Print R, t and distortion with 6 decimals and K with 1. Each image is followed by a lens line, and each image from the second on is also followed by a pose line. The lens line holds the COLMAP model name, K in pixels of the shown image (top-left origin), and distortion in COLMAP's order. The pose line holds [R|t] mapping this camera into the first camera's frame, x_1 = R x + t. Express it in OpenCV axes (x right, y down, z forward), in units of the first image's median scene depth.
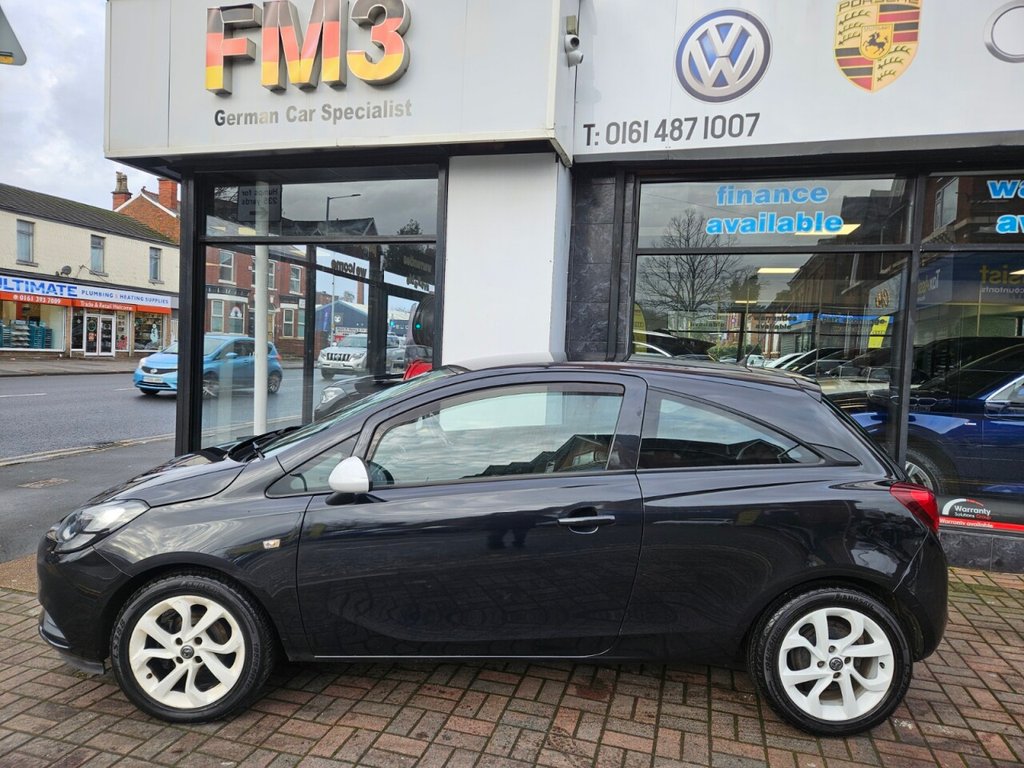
lens RADIAL K [[676.6, 0, 507.7], [0, 676.6, 380.1], [0, 0, 1]] dist [0.074684, -0.058181]
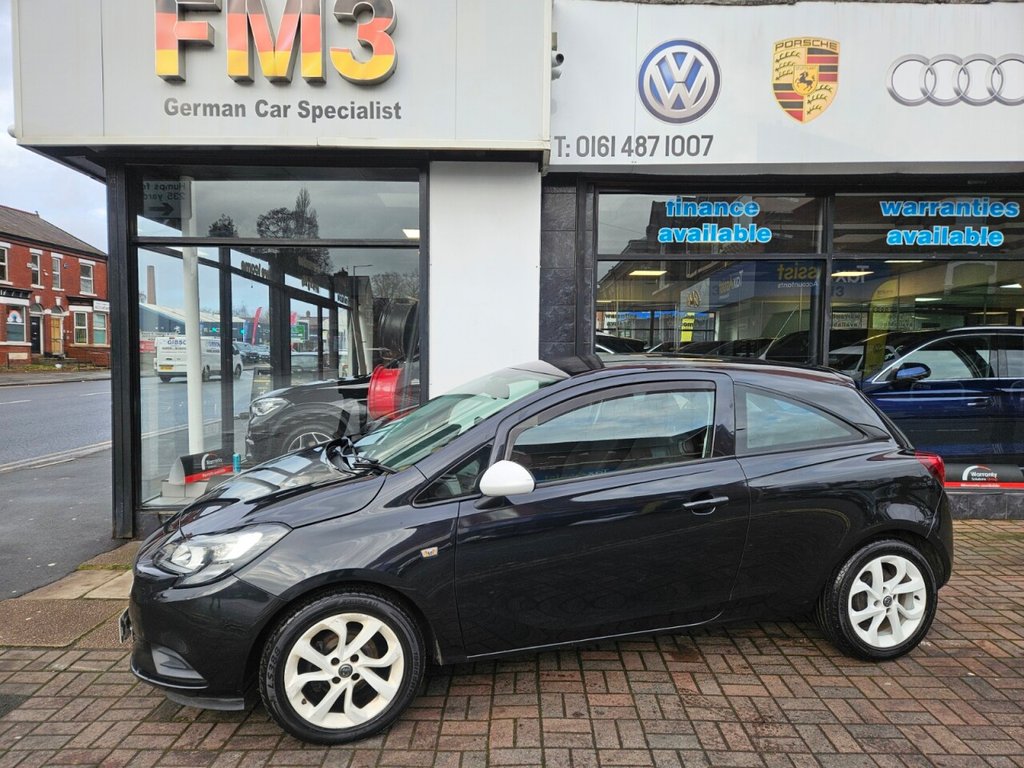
lens RADIAL K [[676.6, 0, 511.1], [0, 676.6, 391.3], [0, 0, 1]] dist [0.074684, -0.058181]
pose [[0.963865, -0.045681, 0.262447, -0.258122], [0.041023, 0.998889, 0.023202, -0.009392], [-0.263215, -0.011597, 0.964667, -0.001169]]
